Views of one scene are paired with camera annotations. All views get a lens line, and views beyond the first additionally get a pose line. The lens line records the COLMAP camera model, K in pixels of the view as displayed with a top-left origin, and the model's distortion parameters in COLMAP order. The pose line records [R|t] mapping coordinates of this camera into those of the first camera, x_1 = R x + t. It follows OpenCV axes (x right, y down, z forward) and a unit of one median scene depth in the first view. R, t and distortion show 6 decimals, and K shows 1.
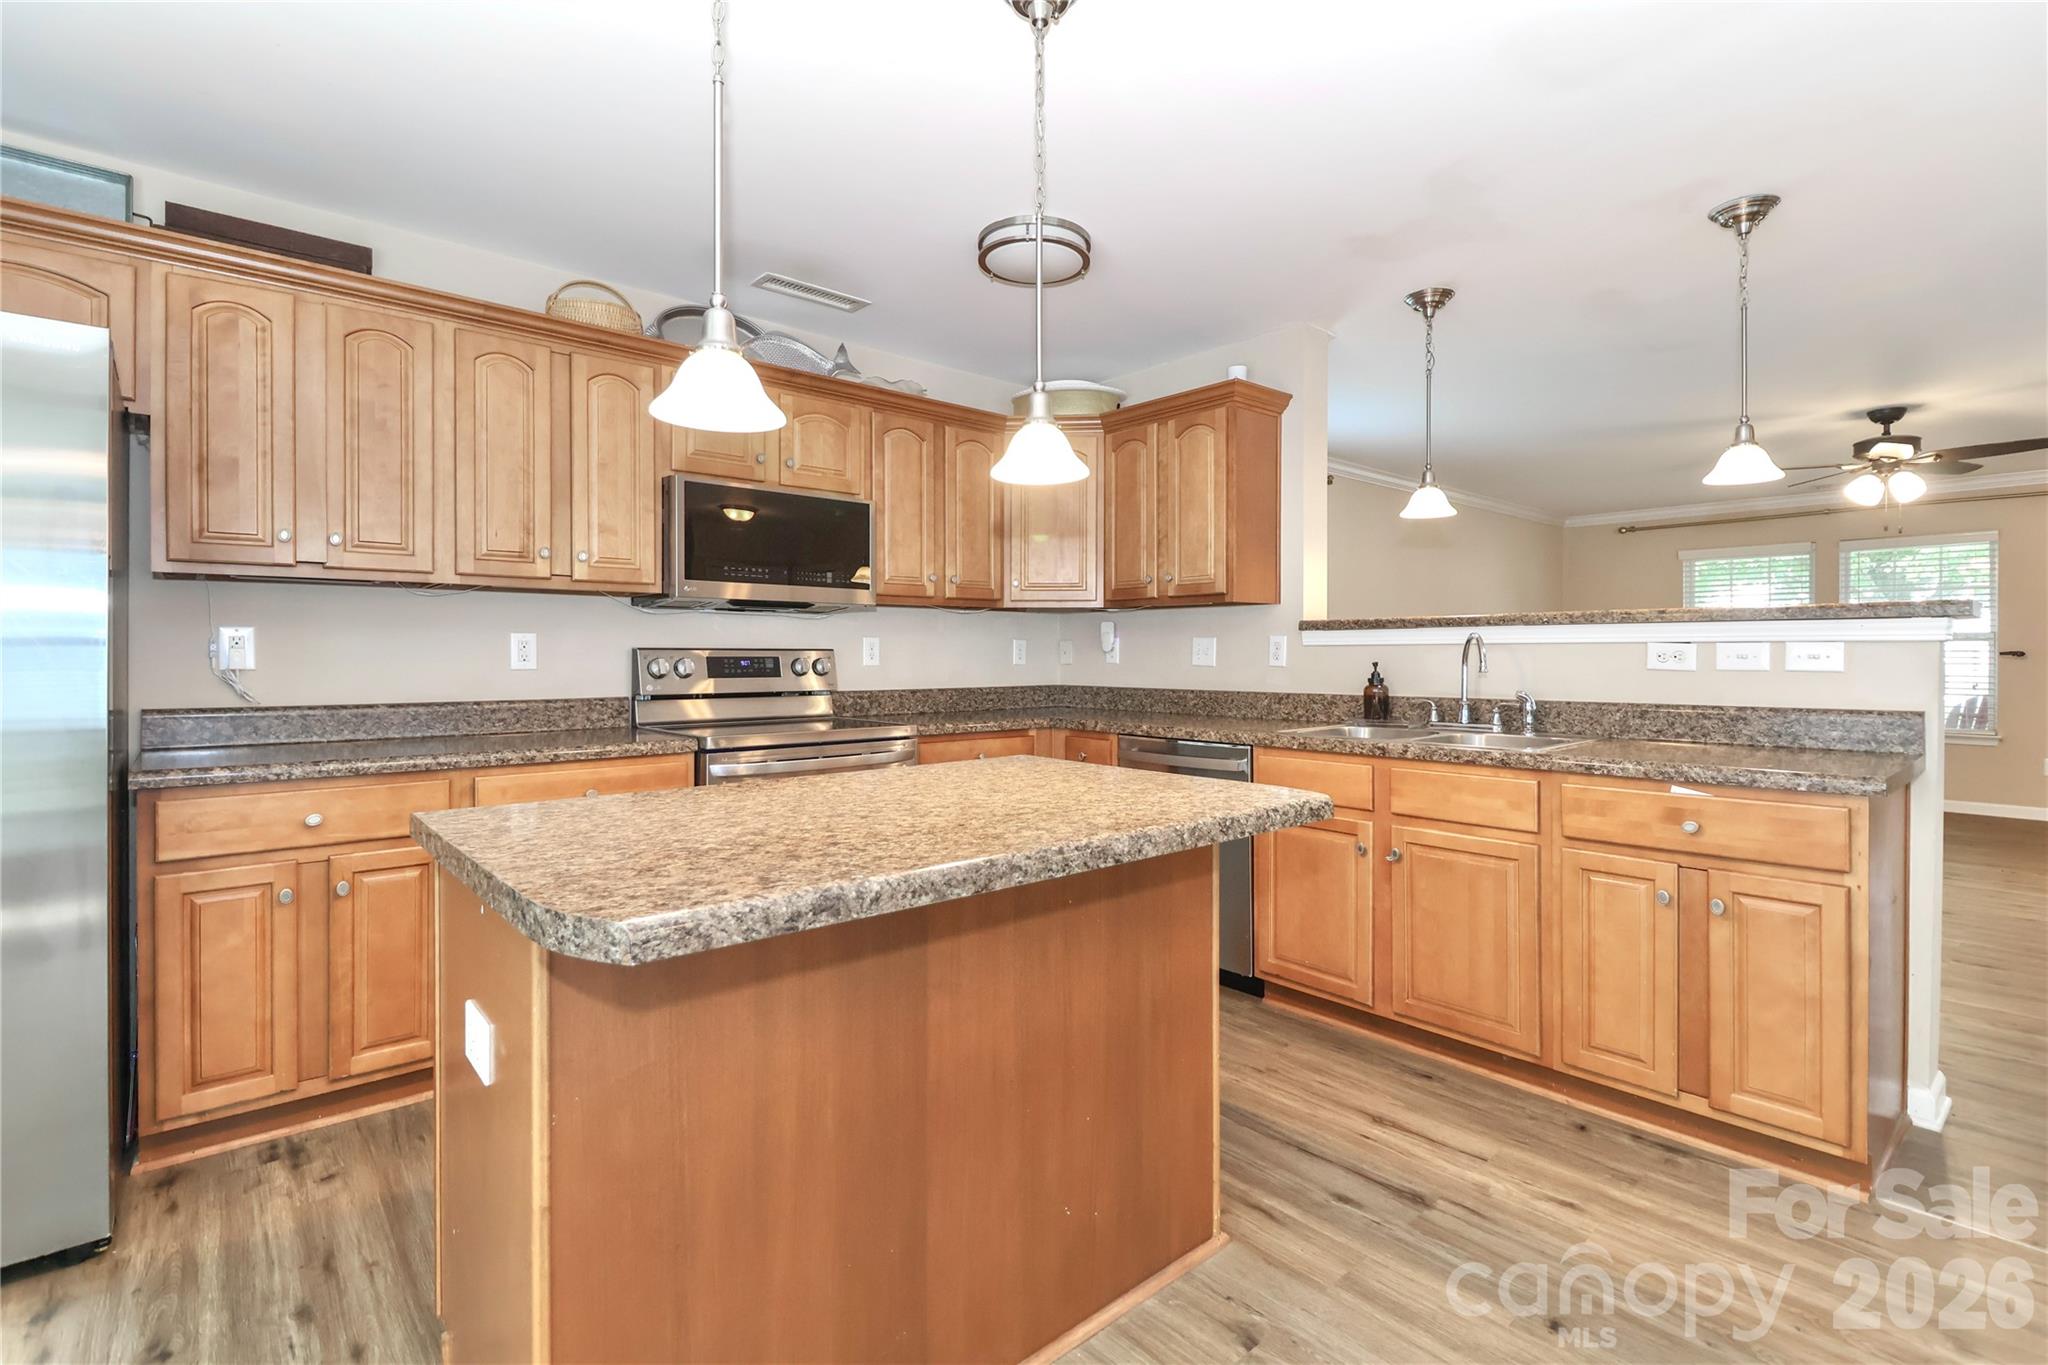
lens RADIAL K [[938.4, 0, 1041.5], [0, 938.4, 653.8], [0, 0, 1]] dist [0.016275, -0.011220]
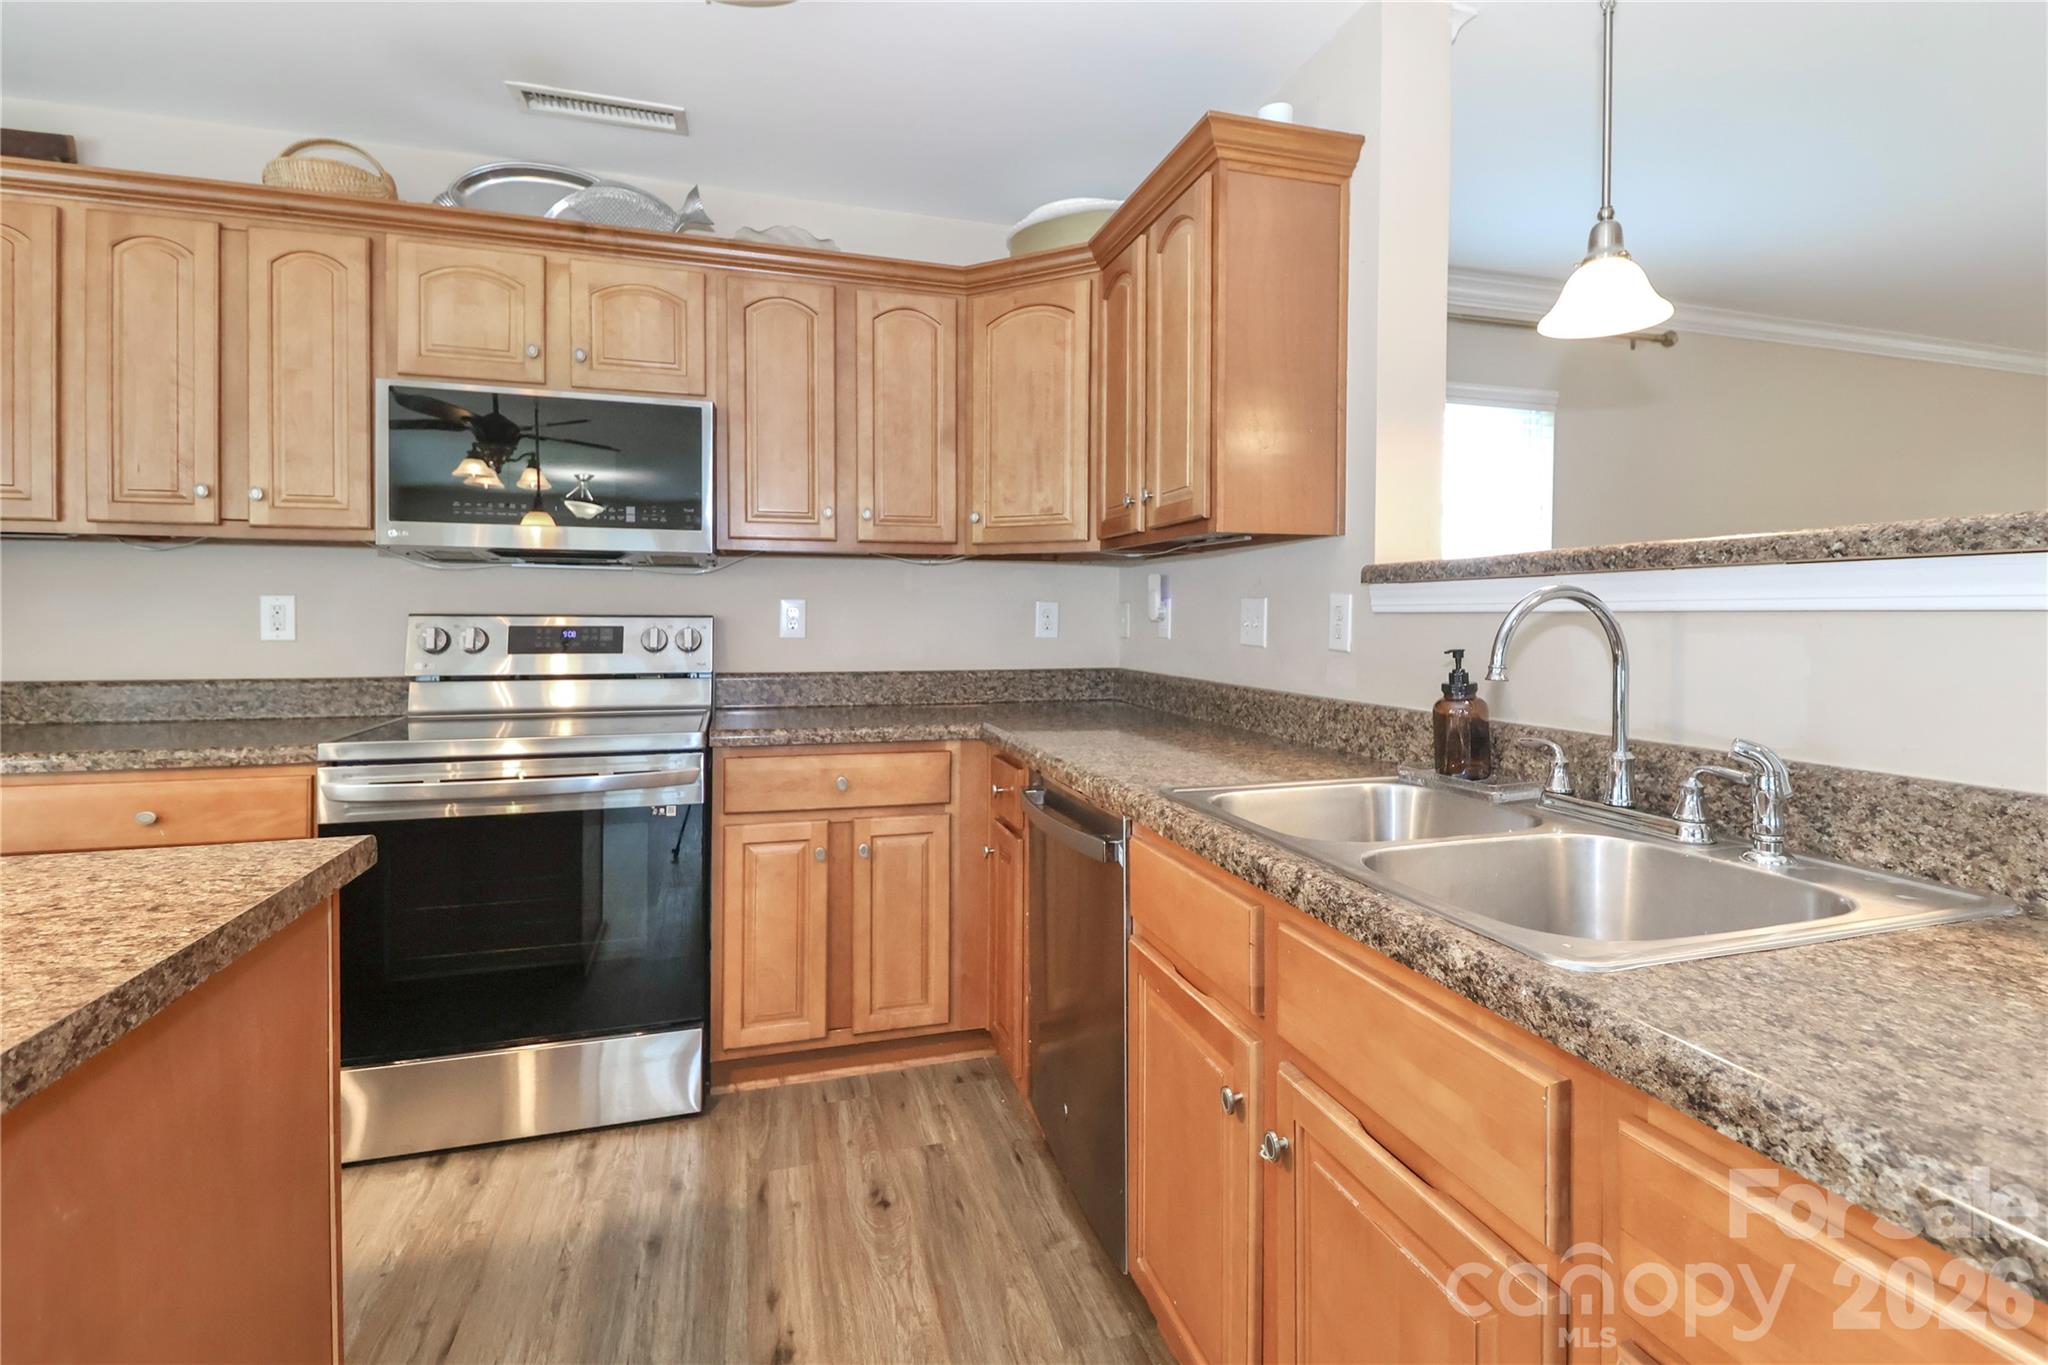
lens RADIAL K [[966.2, 0, 1053.8], [0, 966.2, 626.8], [0, 0, 1]] dist [0.018956, -0.013276]
pose [[0.914621, 0.008660, -0.404219, 0.438899], [-0.003849, 0.999912, 0.012712, -0.009384], [0.404294, -0.010070, 0.914574, 0.573092]]
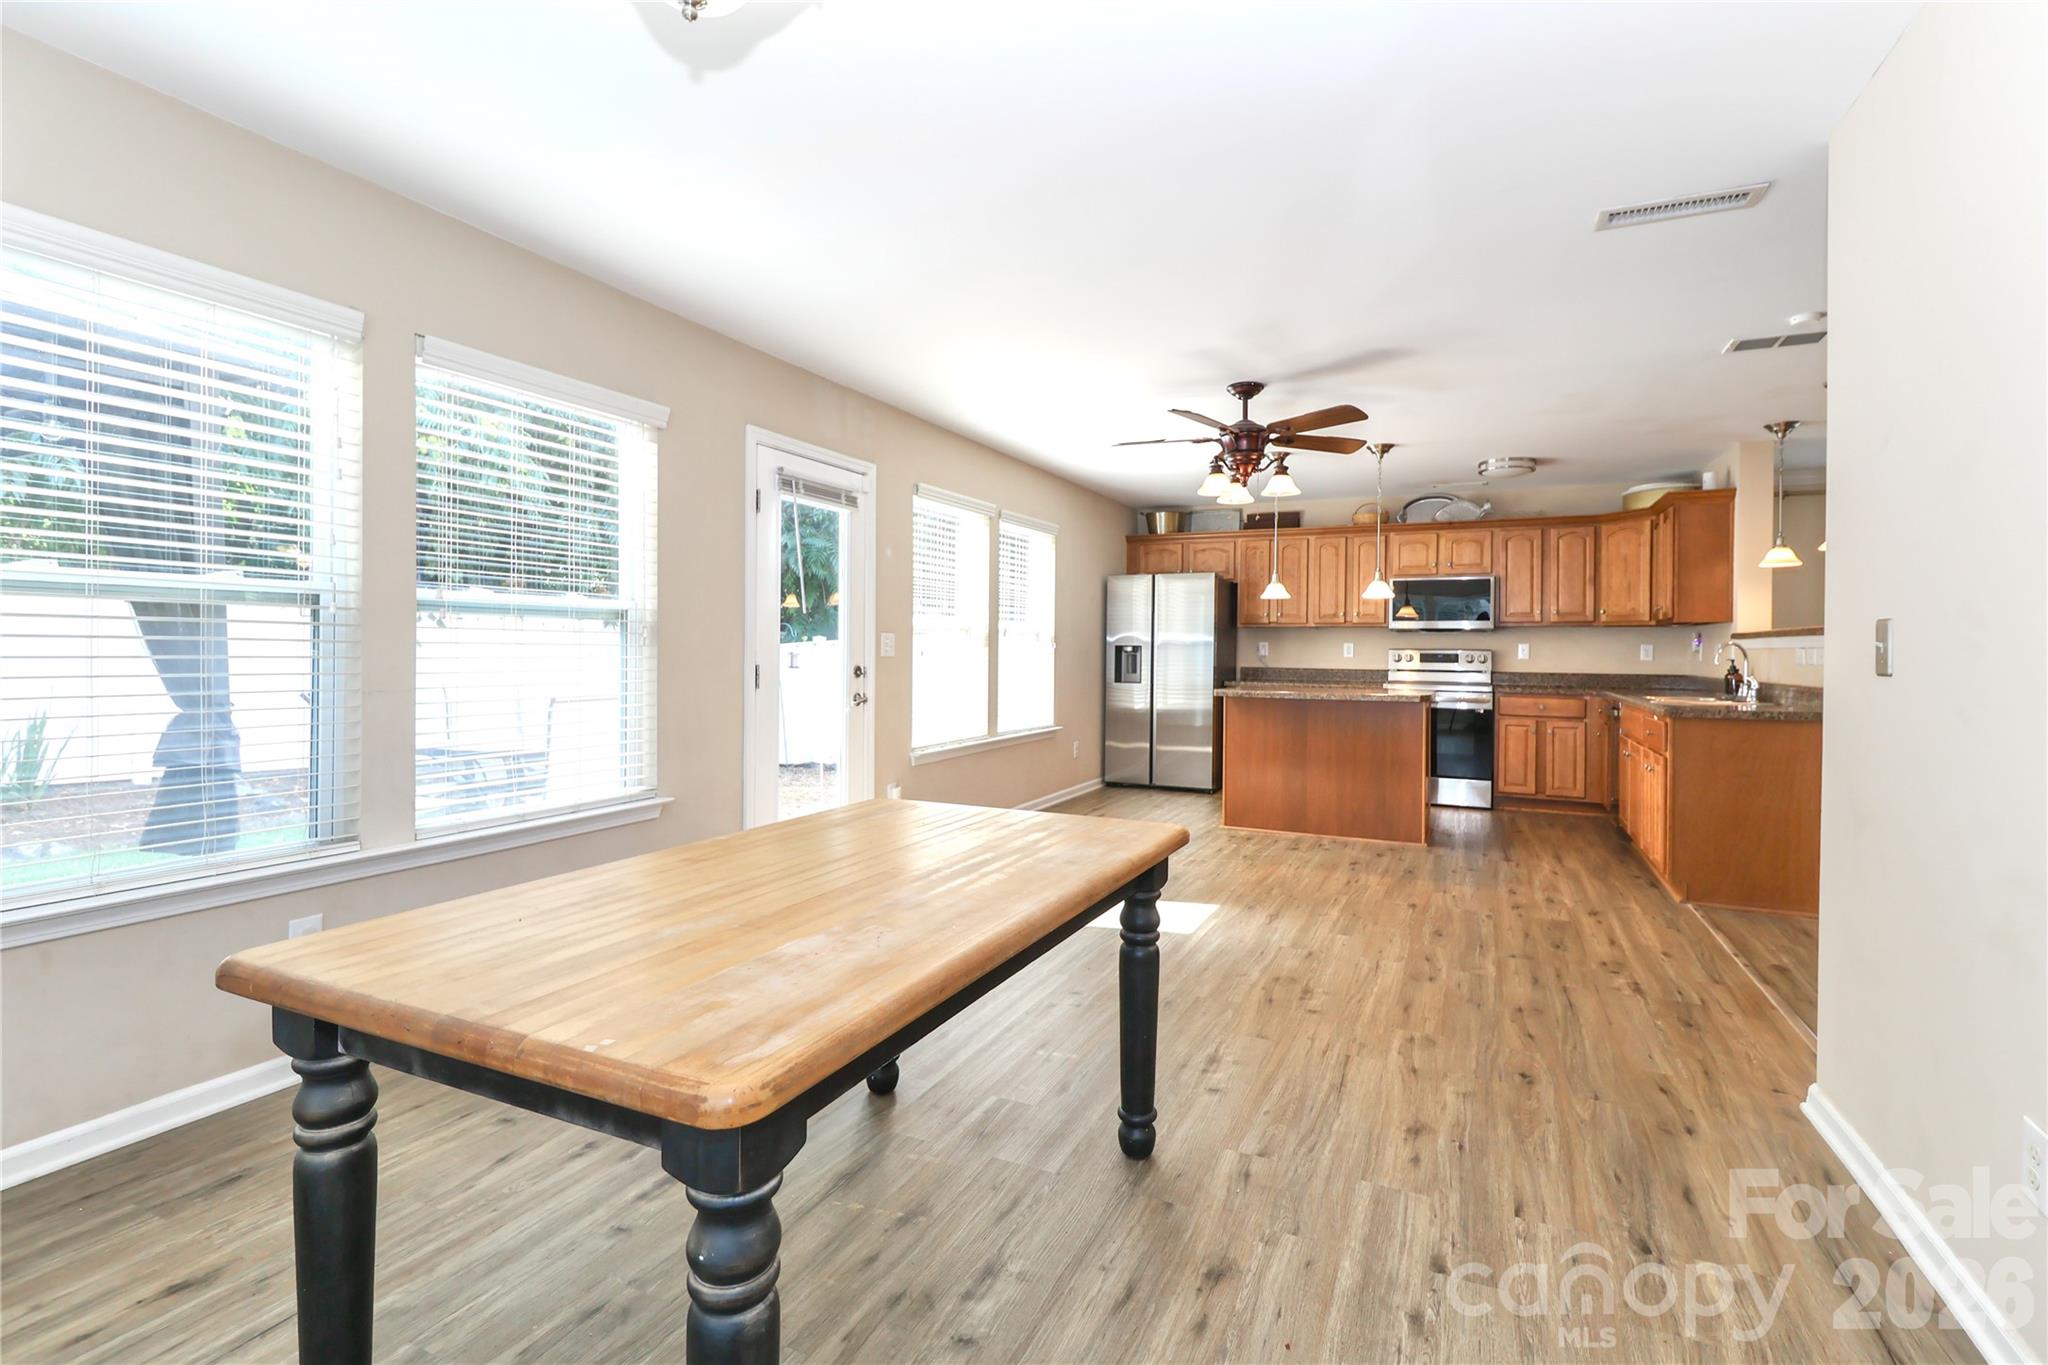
lens RADIAL K [[938.4, 0, 1041.5], [0, 938.4, 653.8], [0, 0, 1]] dist [0.016275, -0.011220]
pose [[0.405686, 0.007626, -0.913981, 1.631894], [-0.007317, 0.999960, 0.005096, -0.000533], [0.913983, 0.004620, 0.405725, -0.903373]]
